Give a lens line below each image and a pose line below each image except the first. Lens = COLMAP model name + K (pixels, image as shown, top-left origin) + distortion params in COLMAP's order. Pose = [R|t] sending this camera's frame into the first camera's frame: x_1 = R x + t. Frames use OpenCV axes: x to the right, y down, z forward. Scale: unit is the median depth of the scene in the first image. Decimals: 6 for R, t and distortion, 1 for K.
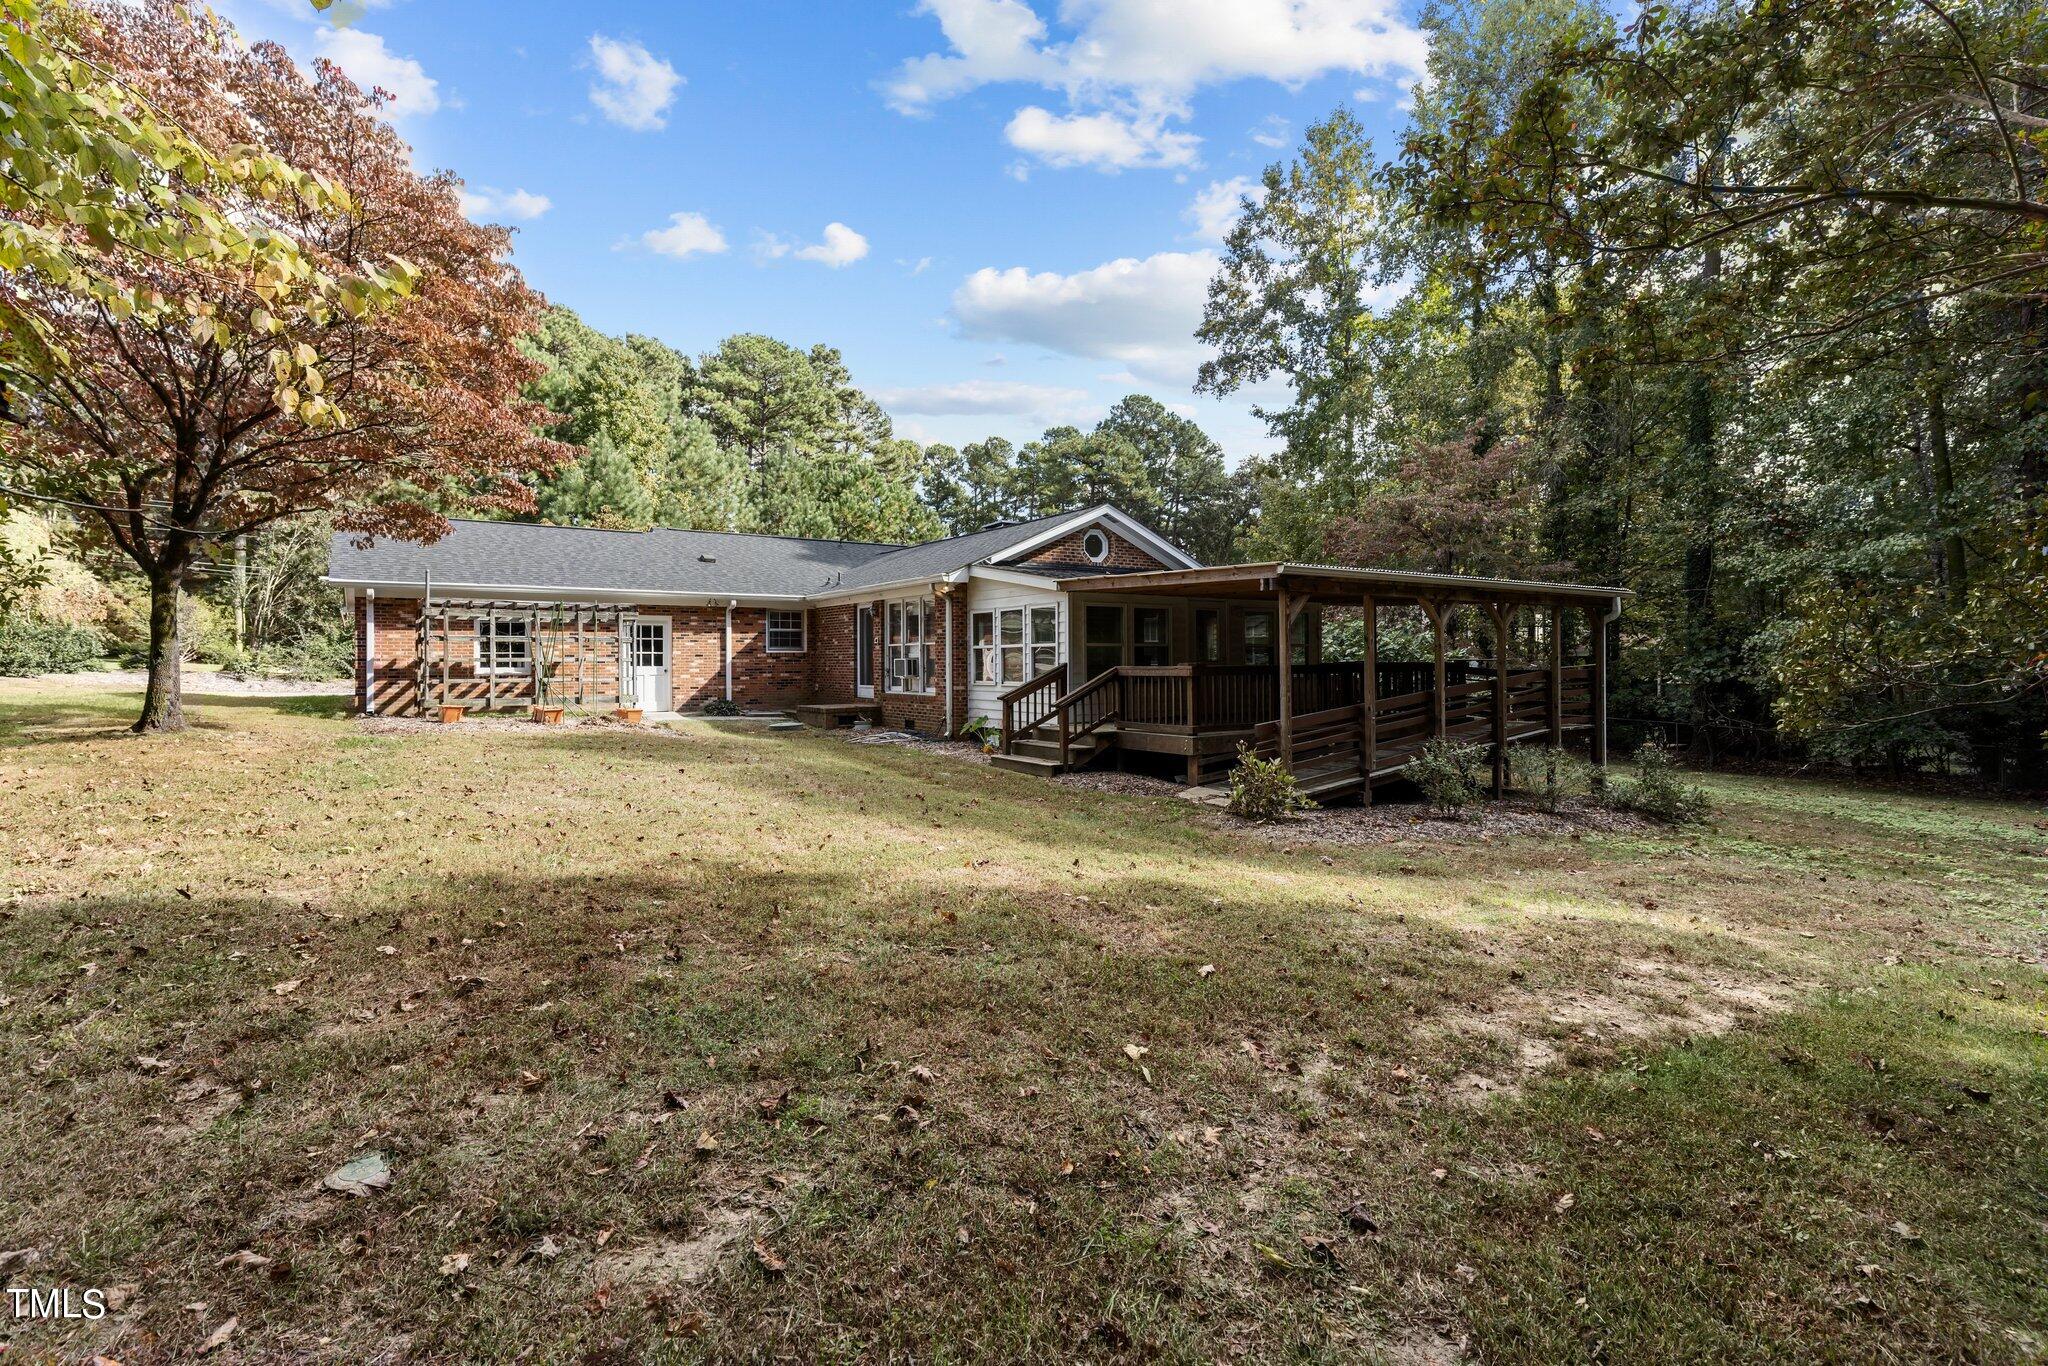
lens RADIAL K [[922.3, 0, 1015.0], [0, 922.3, 641.2], [0, 0, 1]] dist [0.016235, 0.000275]
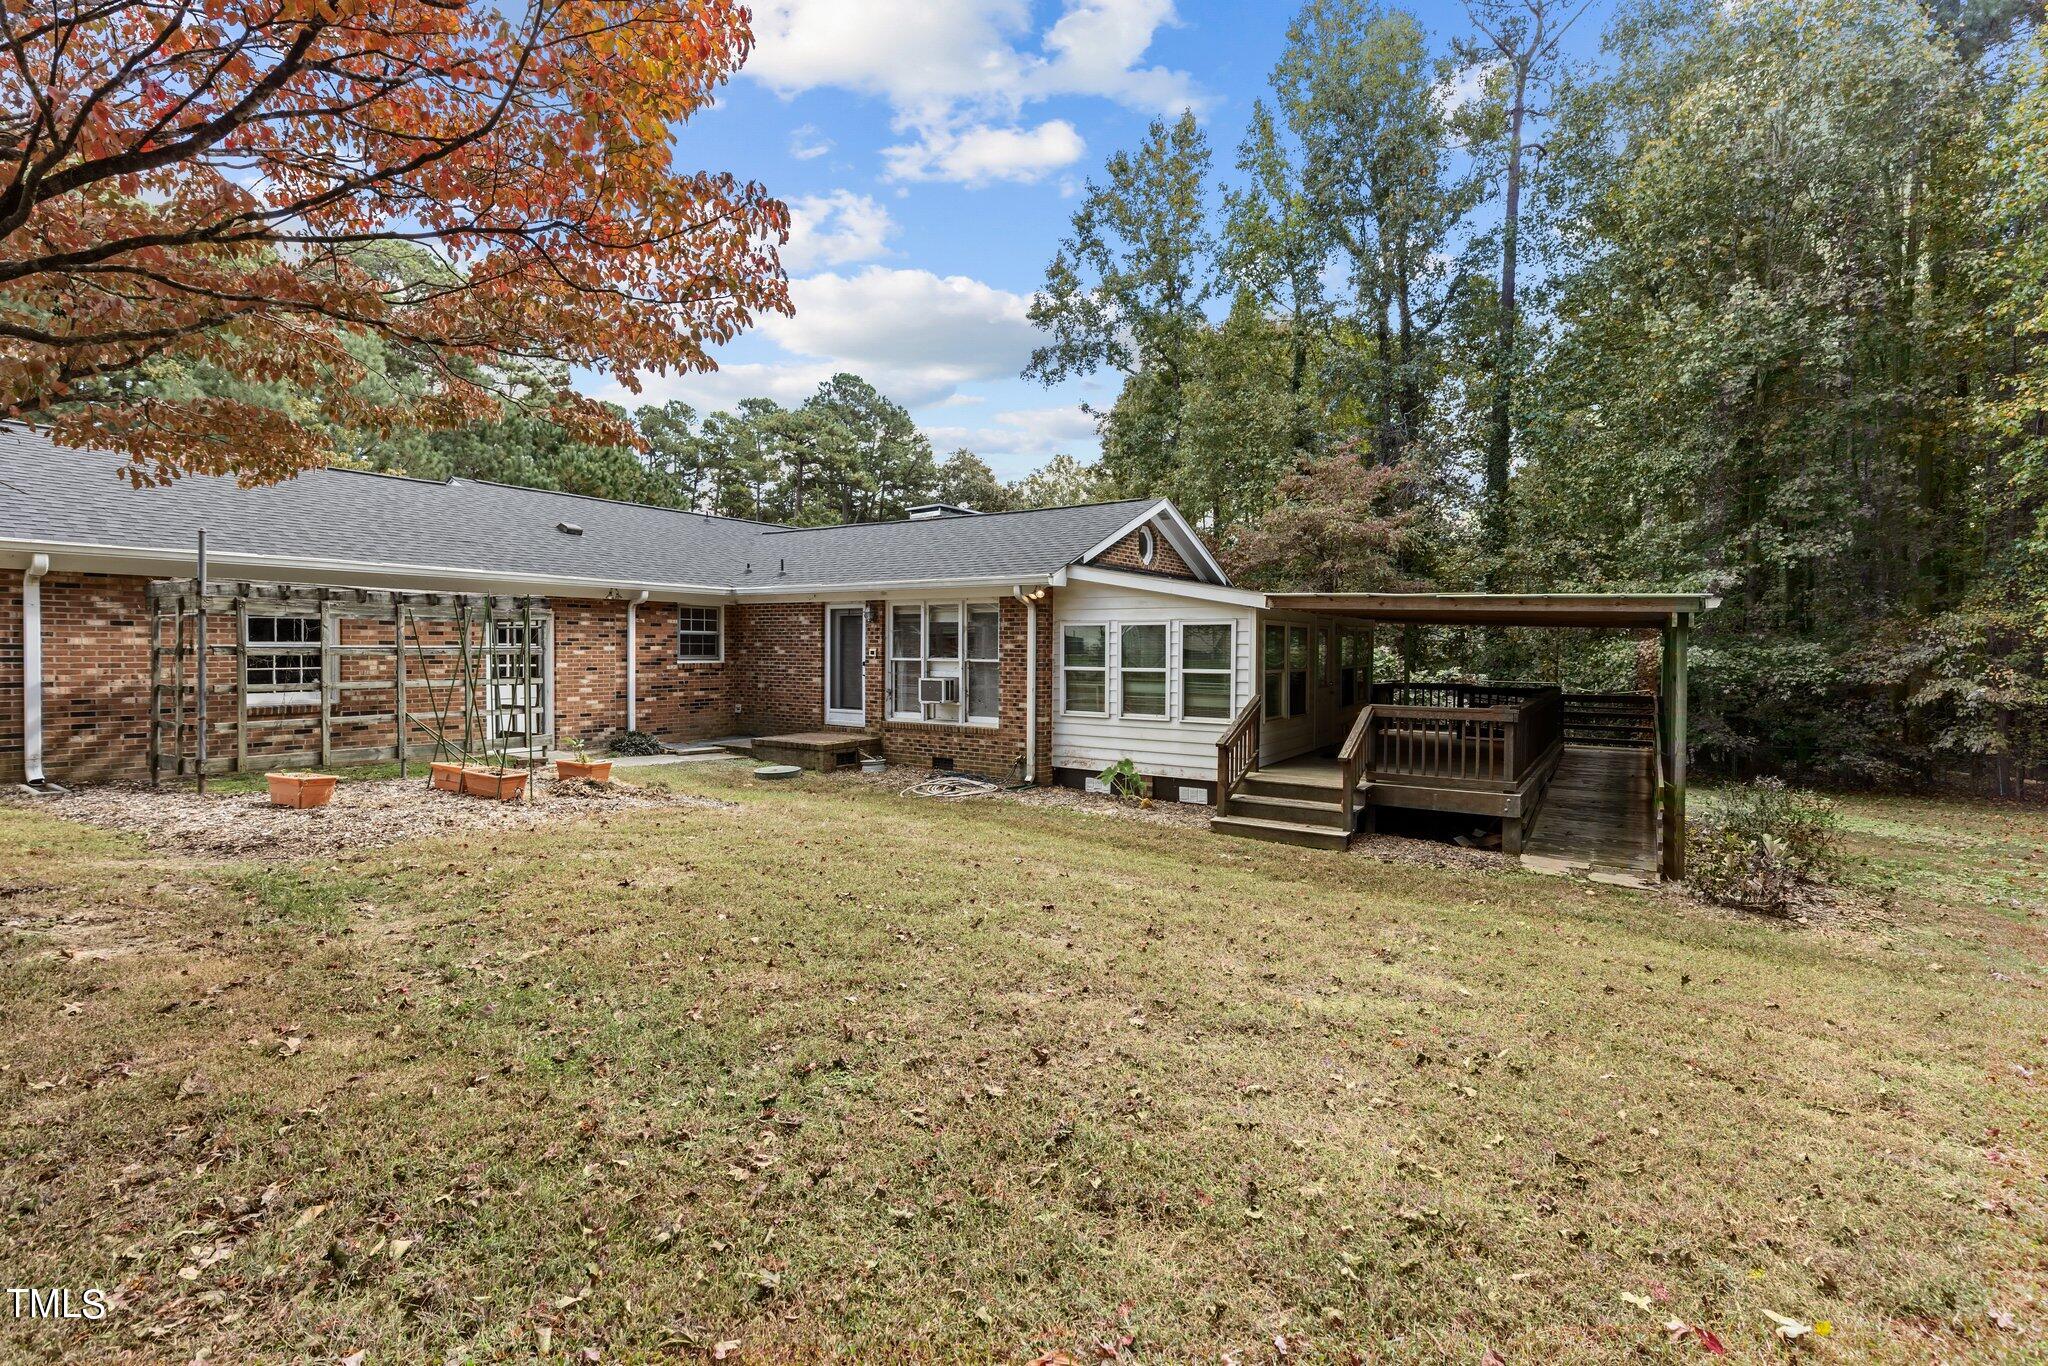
lens RADIAL K [[922.3, 0, 1029.2], [0, 922.3, 651.9], [0, 0, 1]] dist [0.016235, 0.000275]
pose [[0.925952, 0.010687, 0.377491, -0.299455], [-0.020150, 0.999574, 0.021127, -0.018687], [-0.377104, -0.027169, 0.925772, 0.225090]]
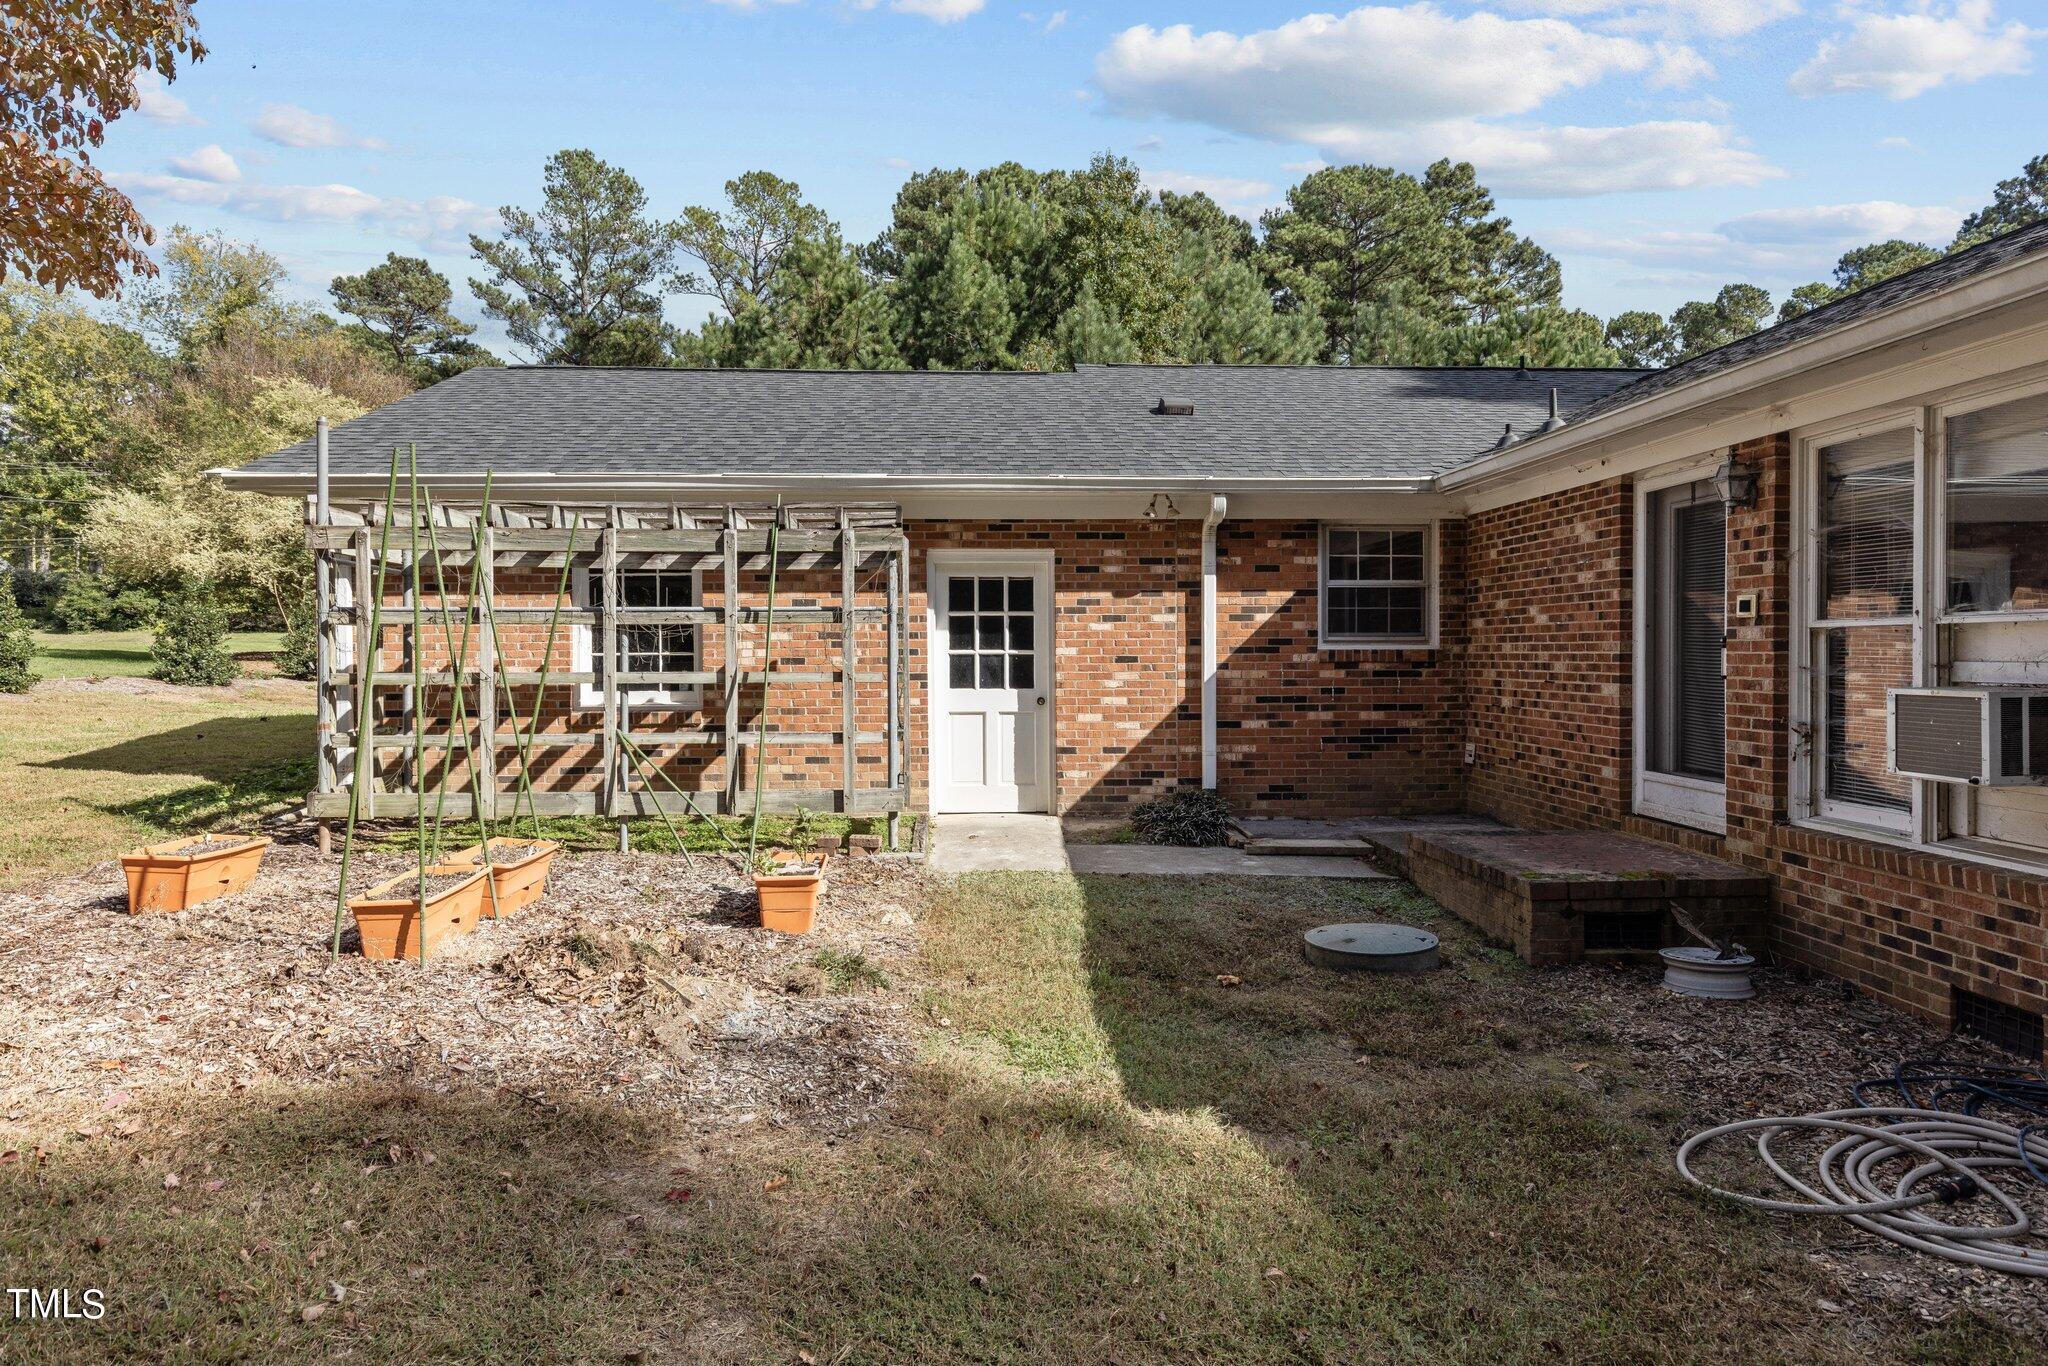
lens RADIAL K [[1175.3, 0, 1015.8], [0, 1175.3, 667.5], [0, 0, 1]] dist [-0.001839, 0.001463]
pose [[0.852709, 0.008858, -0.522312, -0.142991], [0.010038, 0.999394, 0.033337, 0.003295], [0.522290, -0.033670, 0.852103, 0.593652]]
